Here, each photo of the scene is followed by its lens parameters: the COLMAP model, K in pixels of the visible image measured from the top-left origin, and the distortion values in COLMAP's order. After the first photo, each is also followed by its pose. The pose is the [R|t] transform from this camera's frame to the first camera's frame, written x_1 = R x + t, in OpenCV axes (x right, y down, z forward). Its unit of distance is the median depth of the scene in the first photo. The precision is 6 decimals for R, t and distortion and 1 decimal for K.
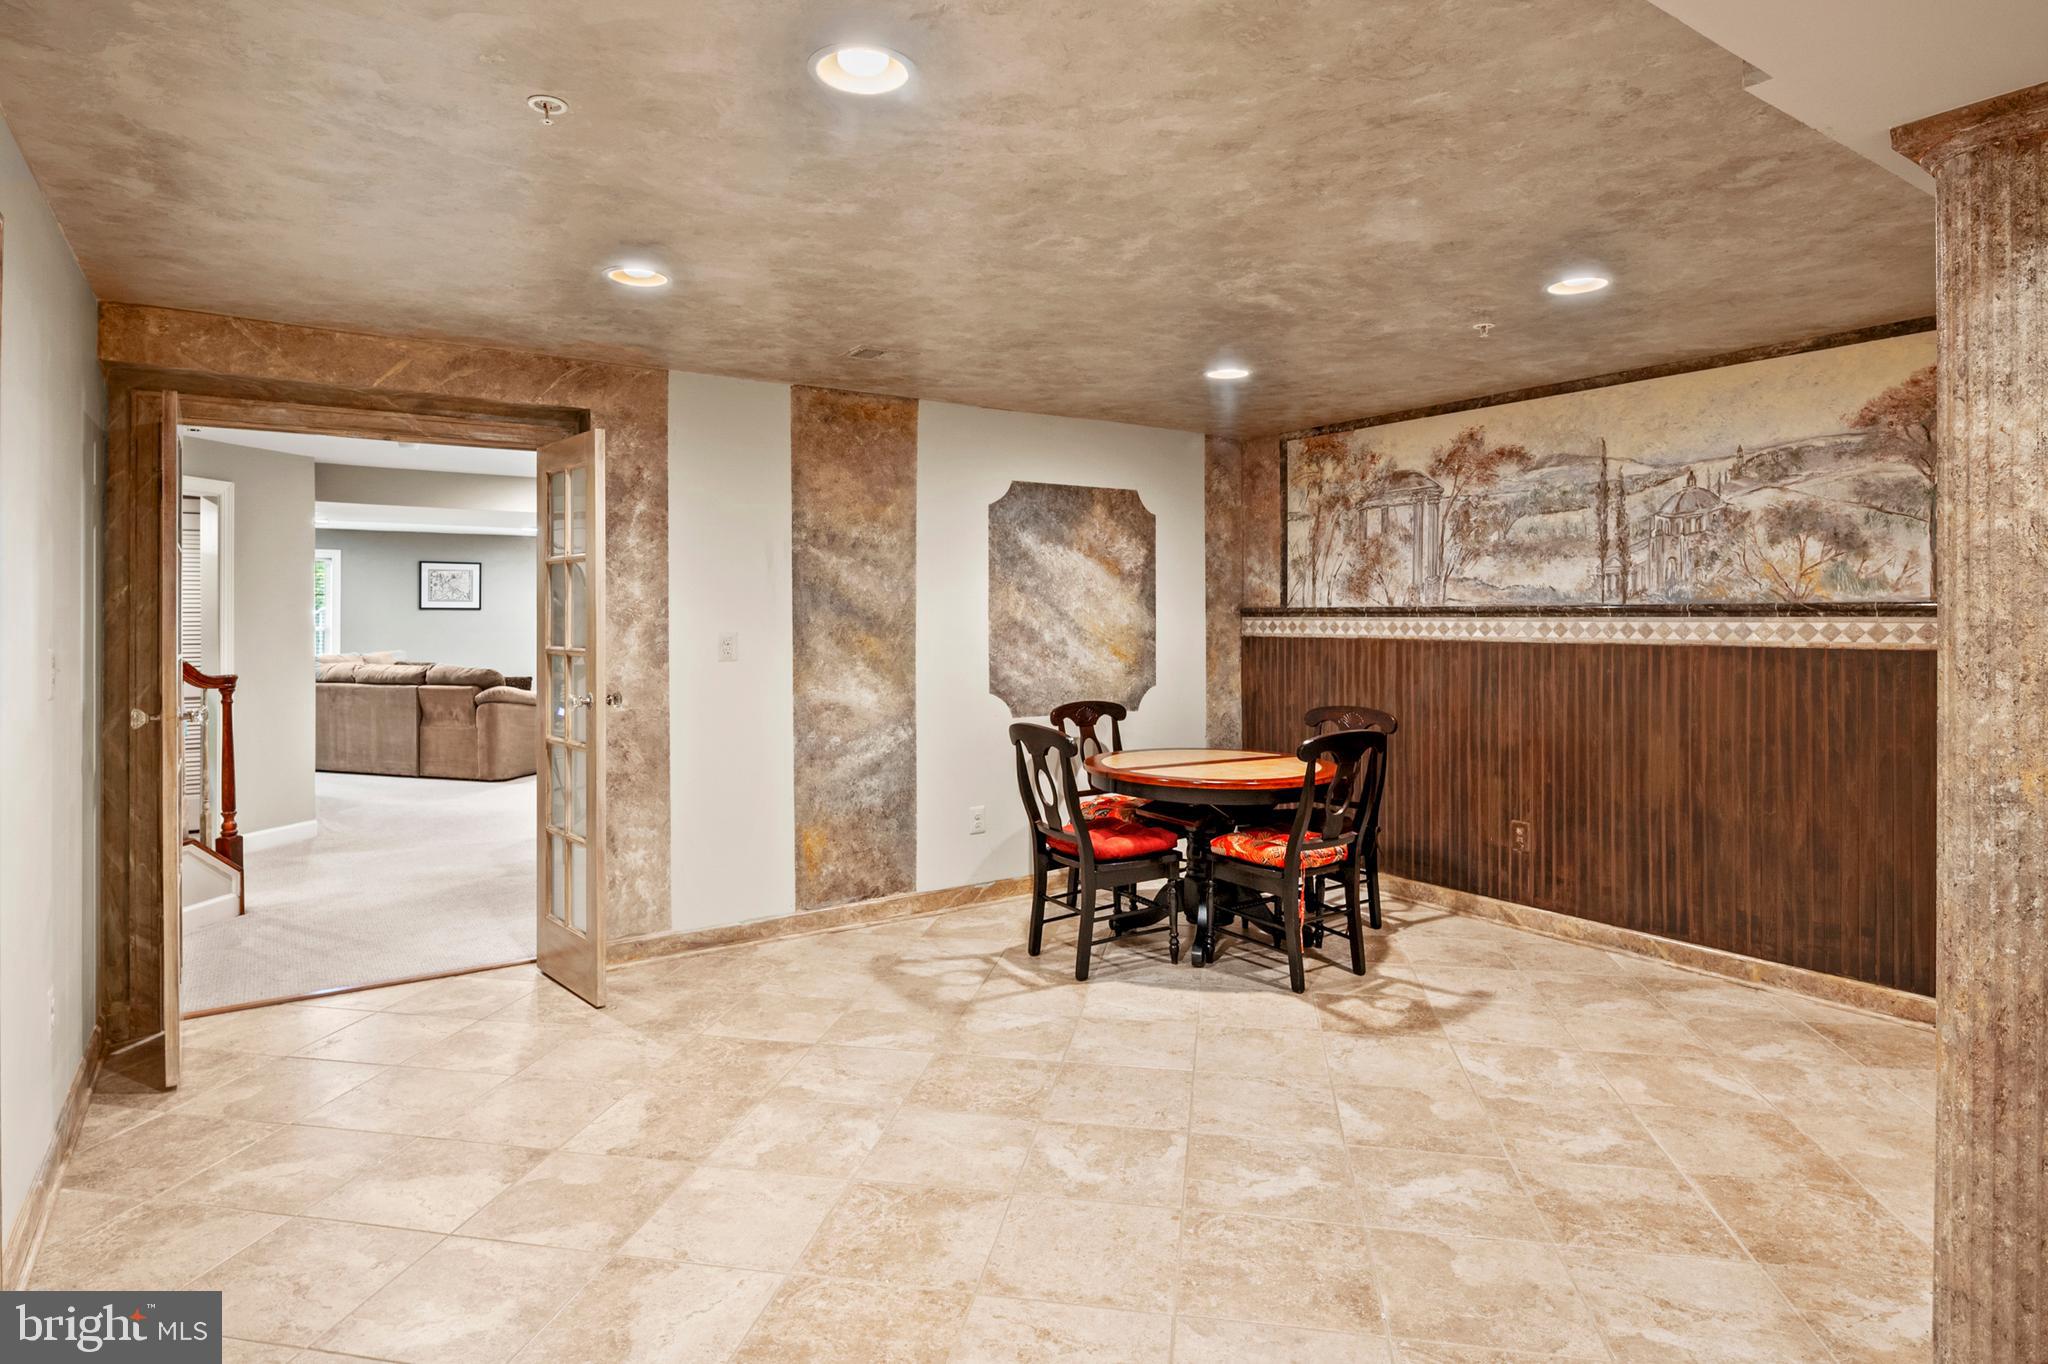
lens RADIAL K [[1119.3, 0, 1003.0], [0, 1119.3, 617.3], [0, 0, 1]] dist [-0.000548, -0.000625]
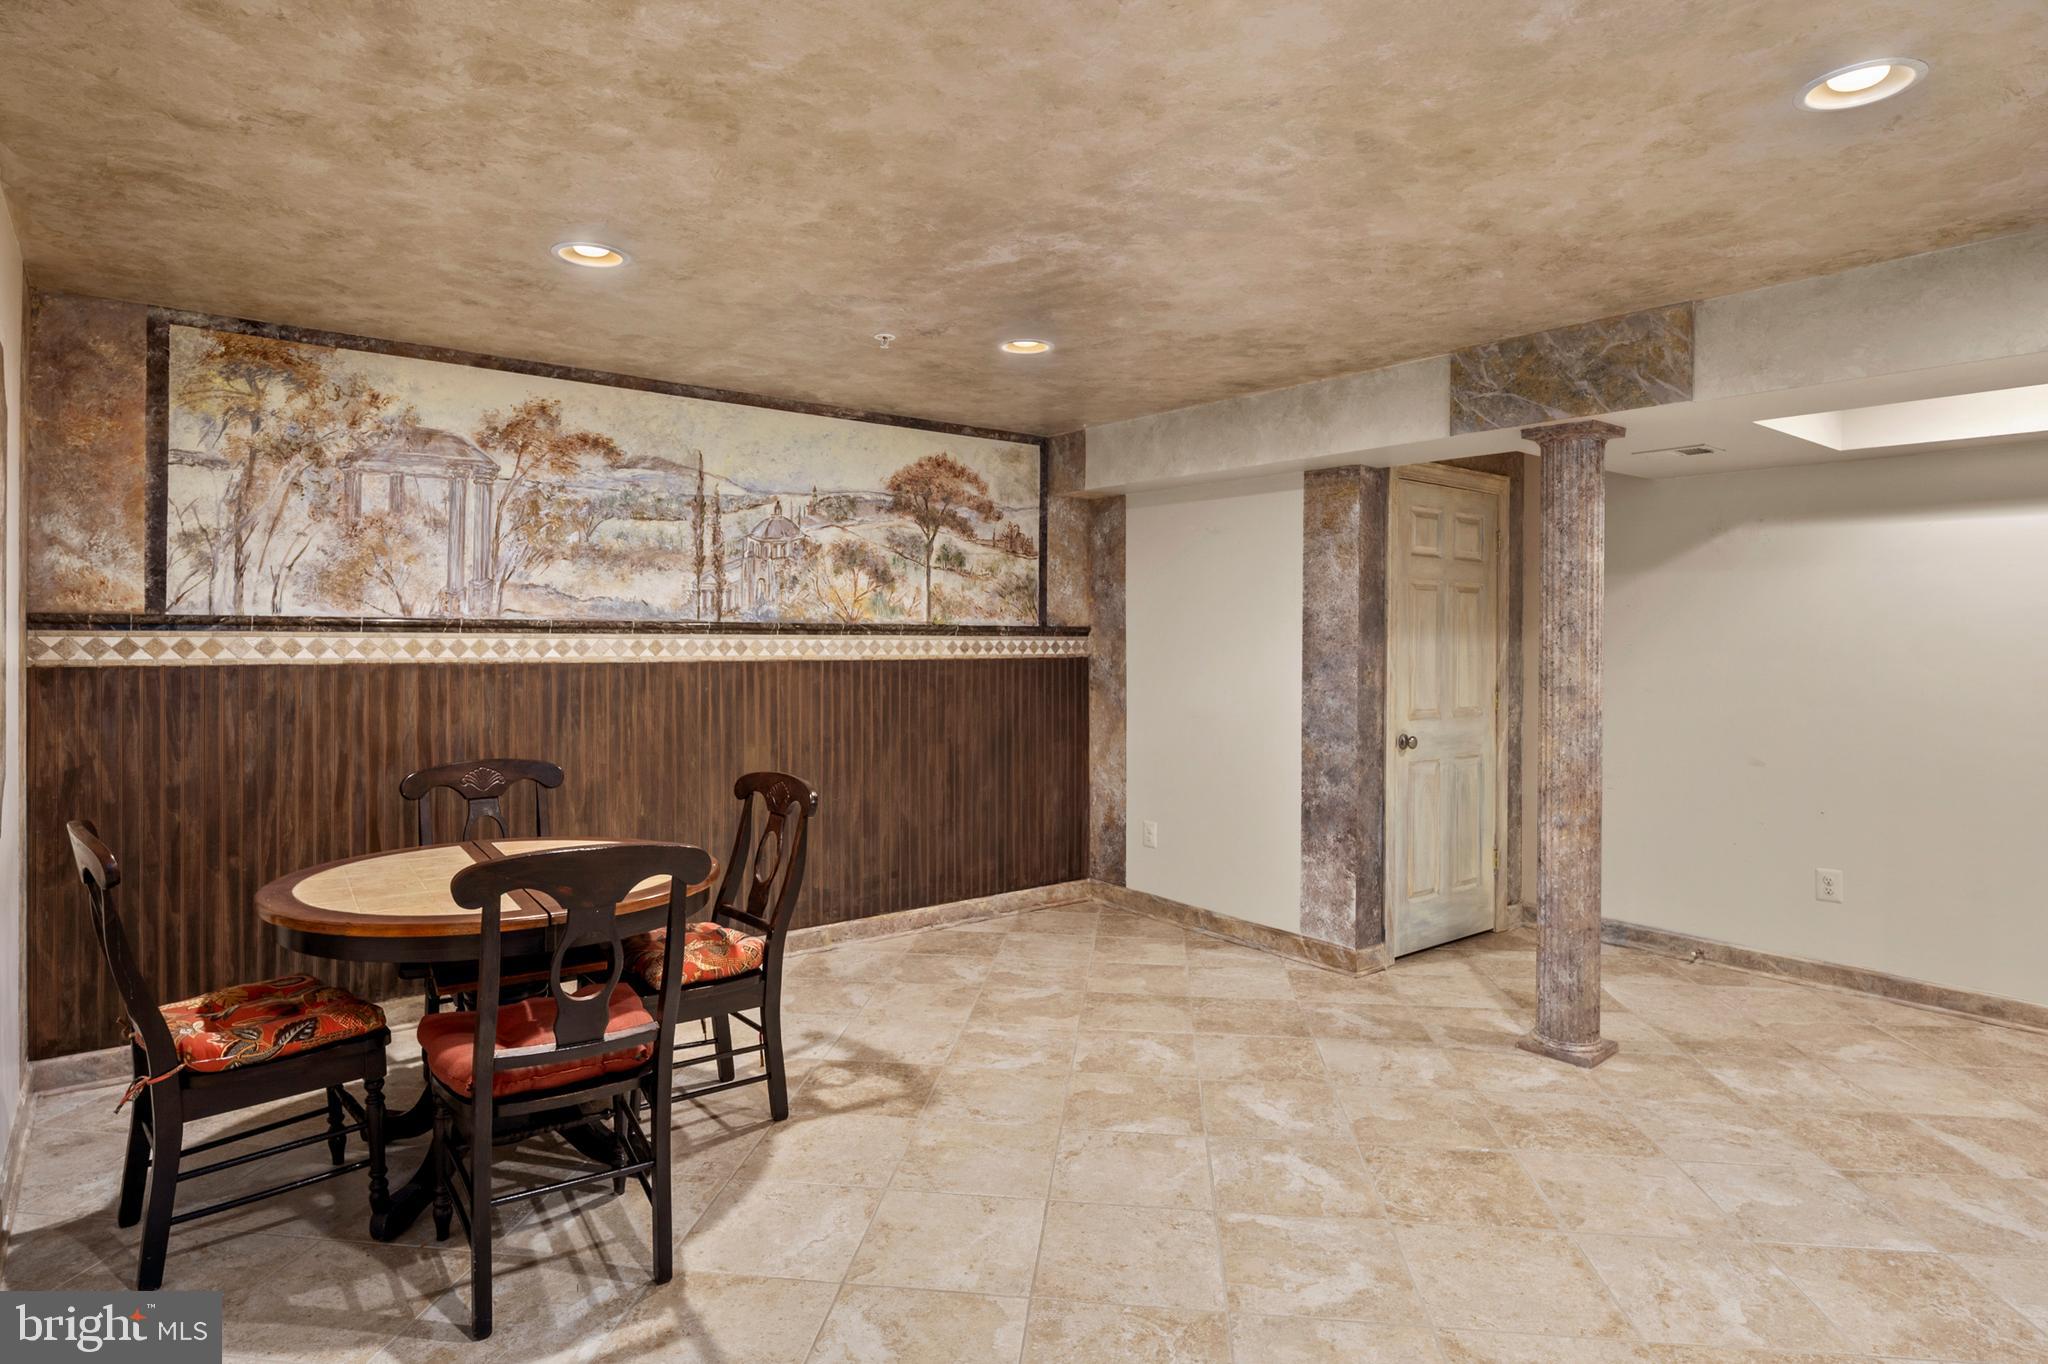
lens RADIAL K [[1119.3, 0, 1023.0], [0, 1119.3, 645.1], [0, 0, 1]] dist [-0.000548, -0.000625]
pose [[-0.080454, -0.007505, 0.996730, -0.467837], [-0.005686, 0.999959, 0.007070, 0.000751], [-0.996742, -0.005099, -0.080494, 0.808032]]
